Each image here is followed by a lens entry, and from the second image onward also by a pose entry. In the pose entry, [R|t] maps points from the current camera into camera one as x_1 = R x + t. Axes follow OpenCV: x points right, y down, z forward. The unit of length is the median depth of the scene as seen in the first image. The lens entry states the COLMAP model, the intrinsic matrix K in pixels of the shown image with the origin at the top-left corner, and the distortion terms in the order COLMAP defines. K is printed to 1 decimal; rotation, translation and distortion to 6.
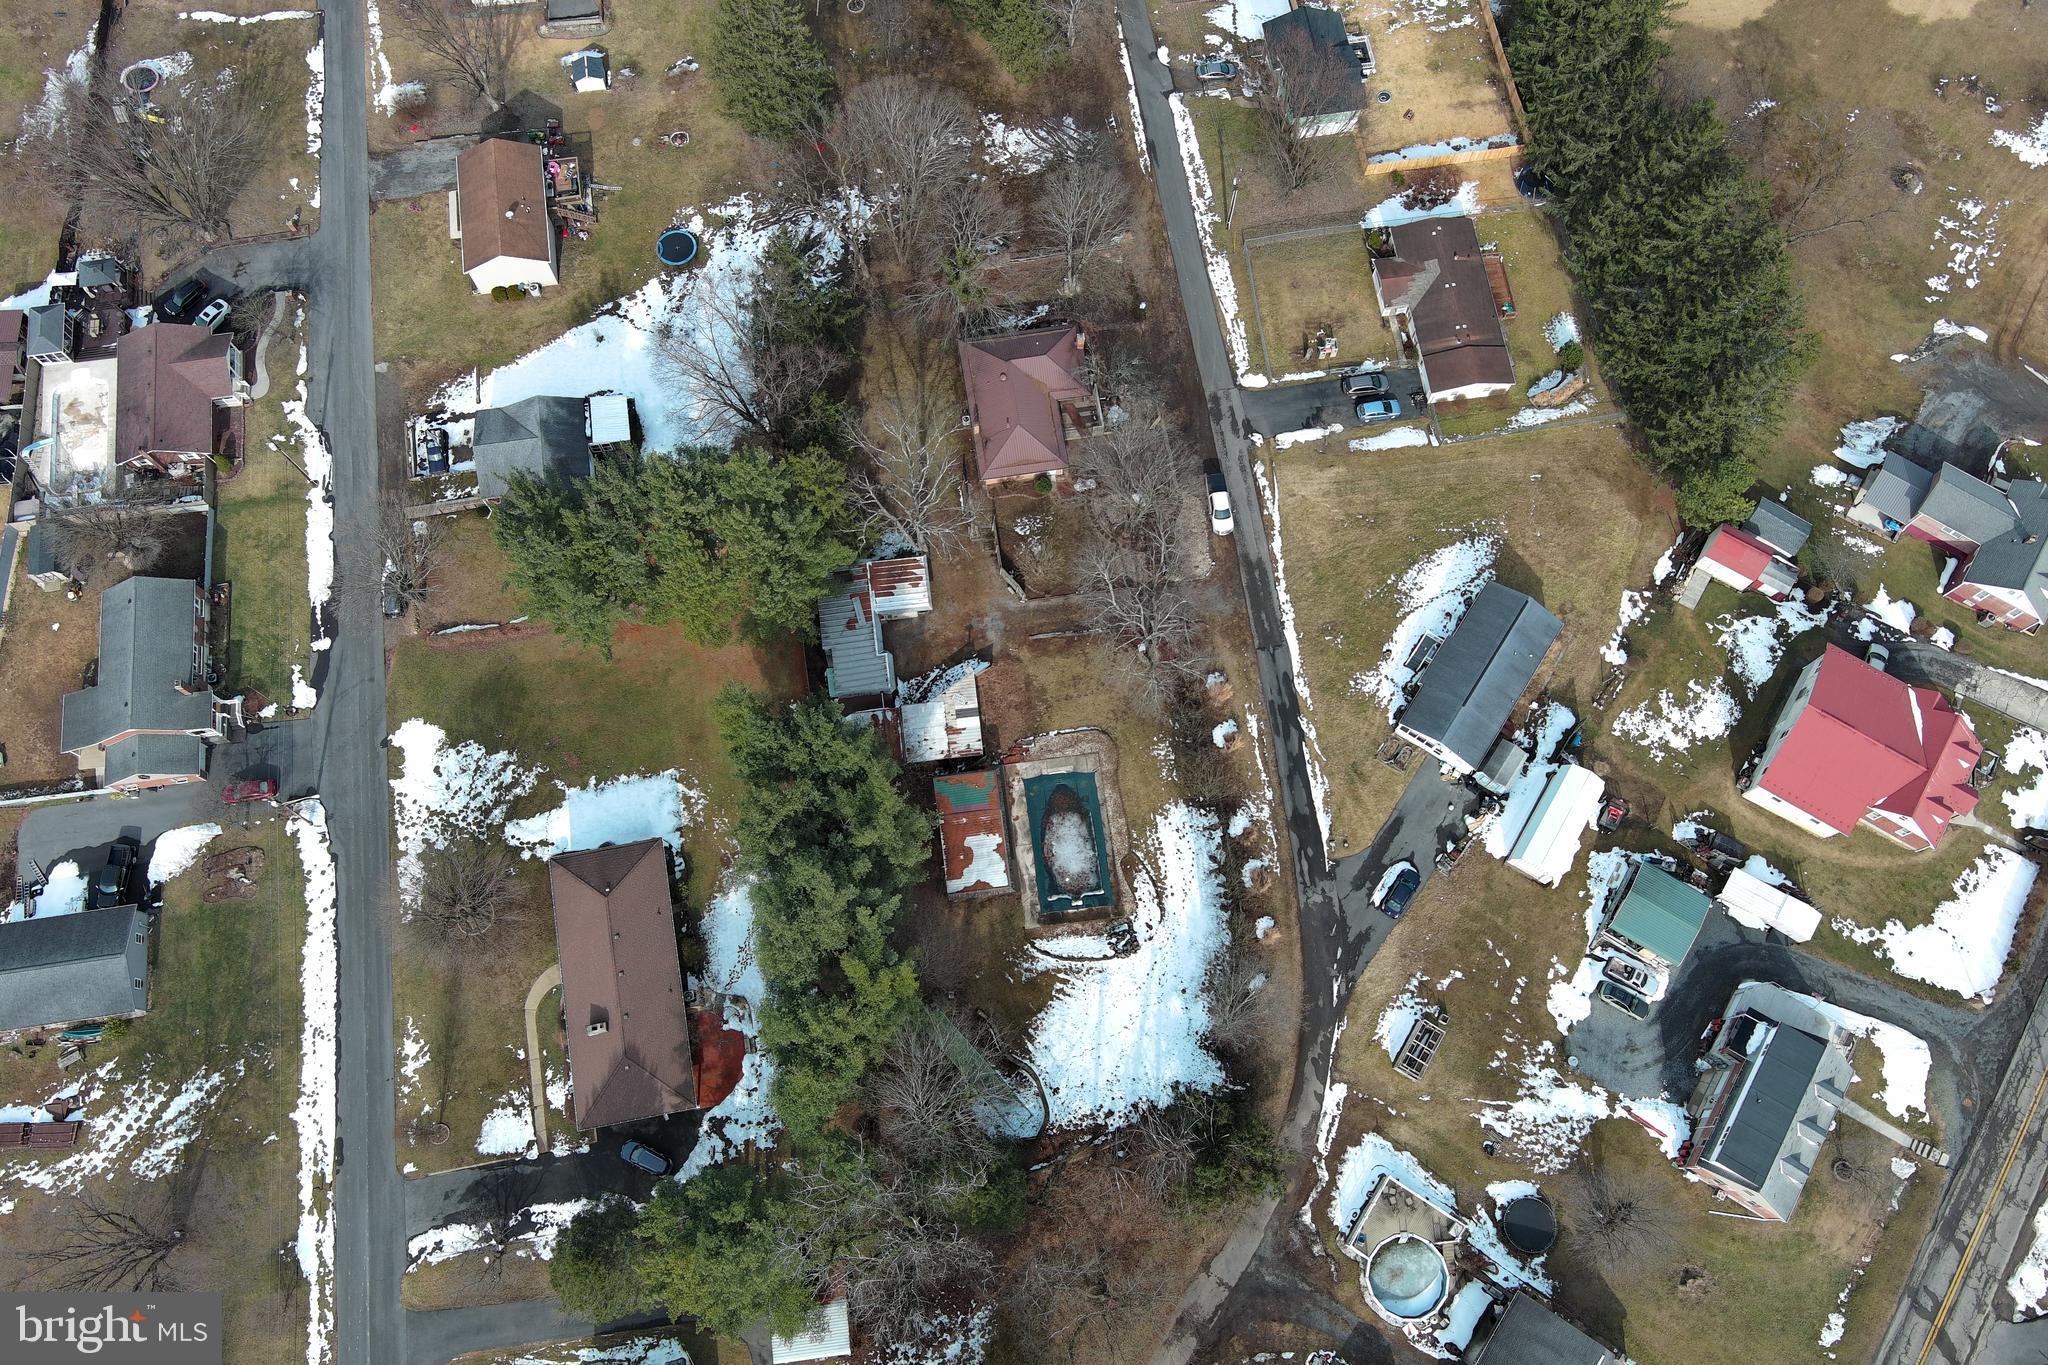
lens RADIAL K [[1580.0, 0, 1024.0], [0, 1580.0, 682.5], [0, 0, 1]] dist [0.022424, -0.047883]
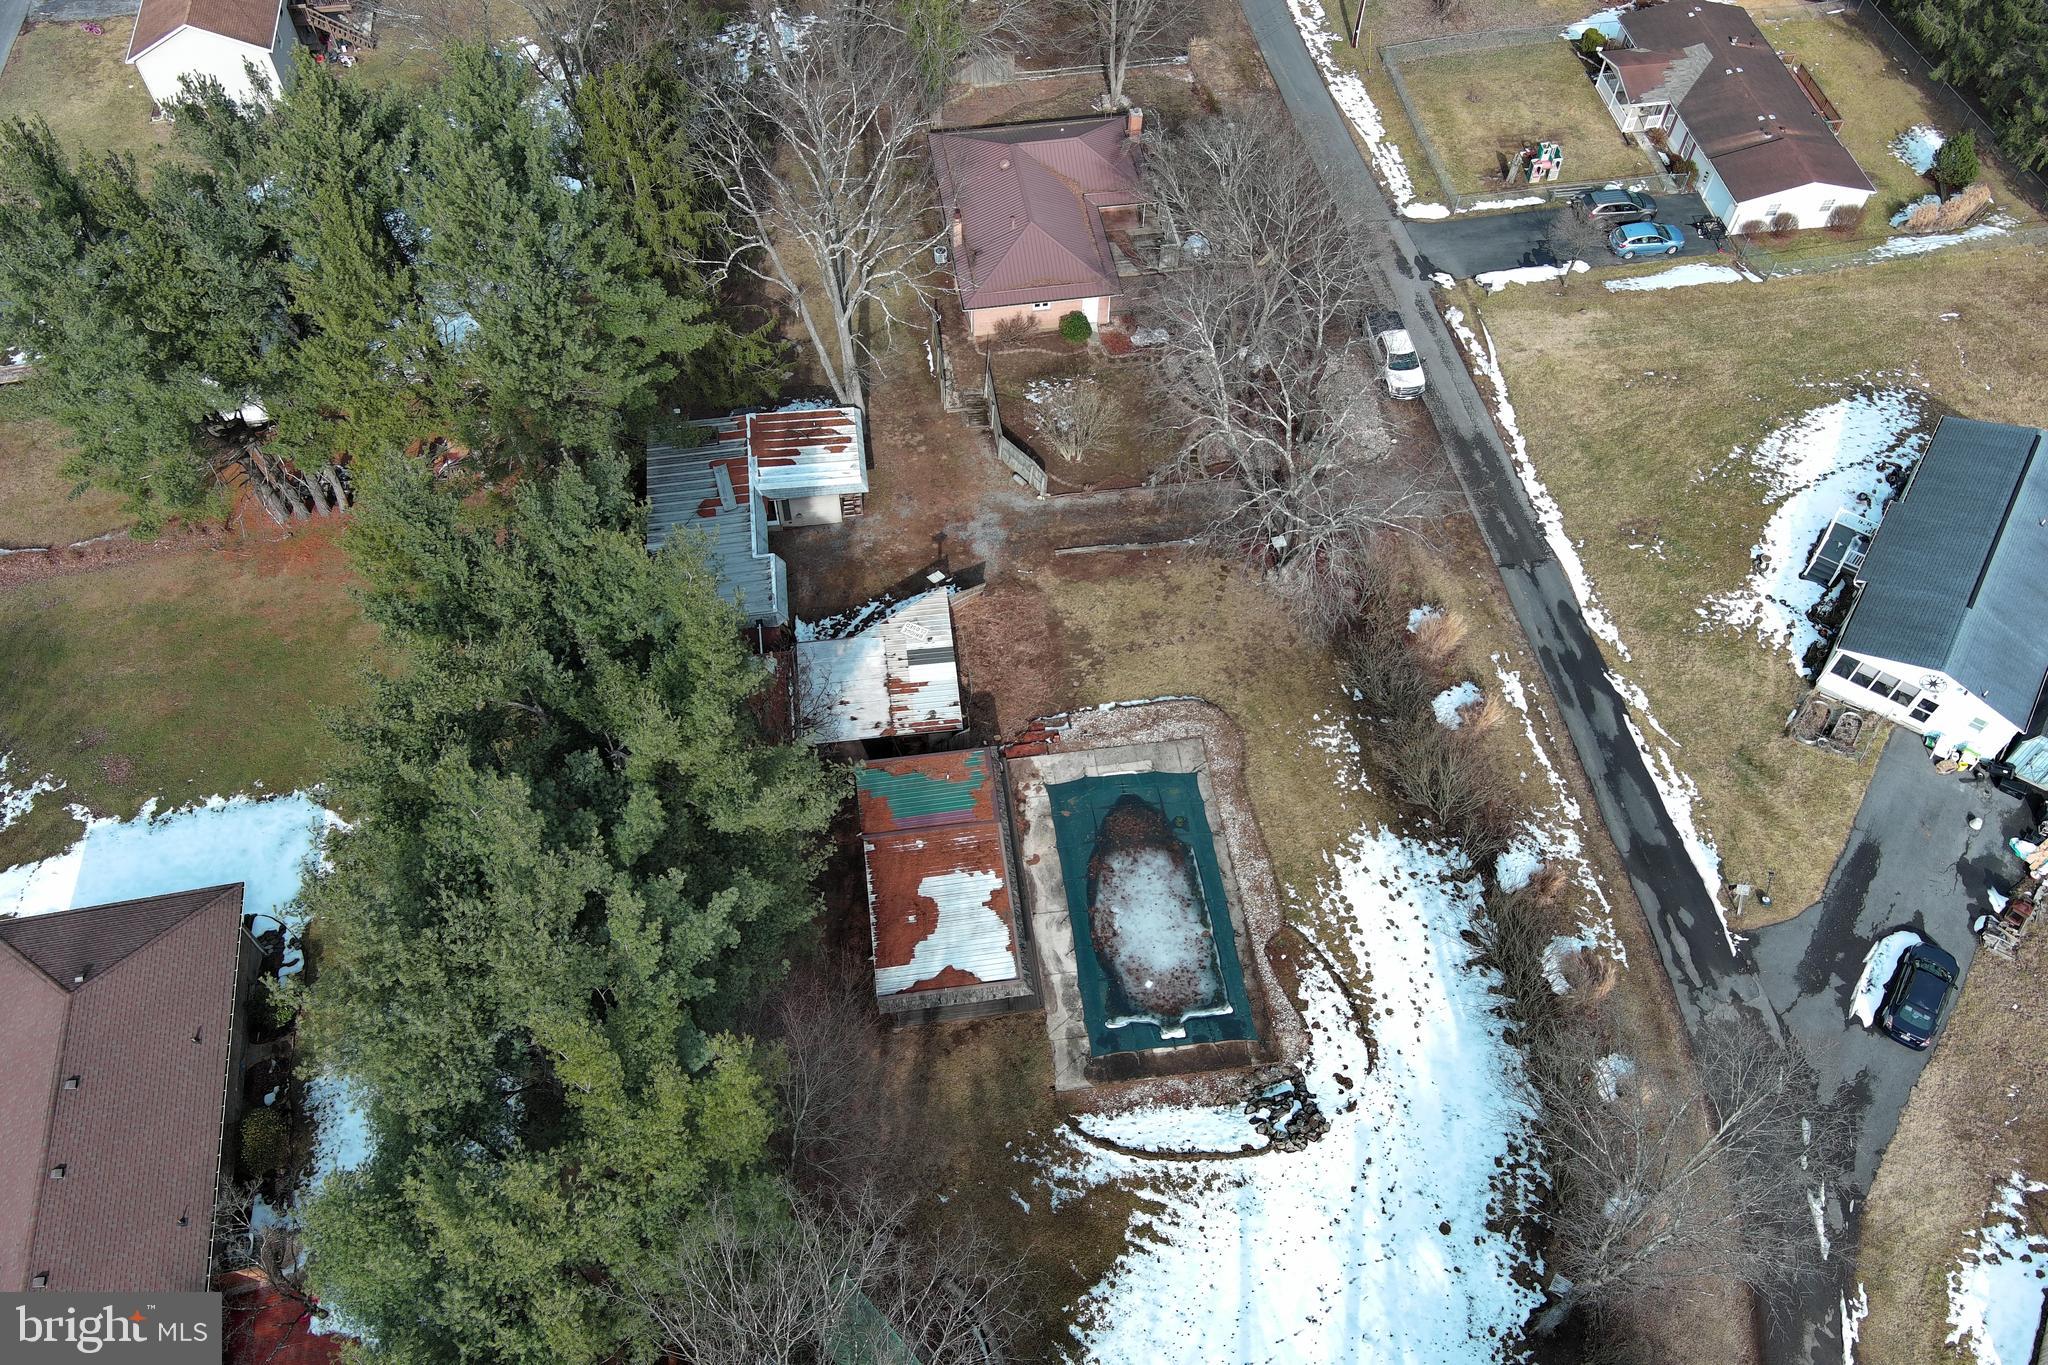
lens RADIAL K [[1580.0, 0, 1024.0], [0, 1580.0, 682.5], [0, 0, 1]] dist [0.022424, -0.047883]
pose [[0.999975, -0.006639, -0.002352, -0.006118], [0.005616, 0.953099, -0.302607, 0.174230], [0.004250, 0.302586, 0.953113, 0.534981]]
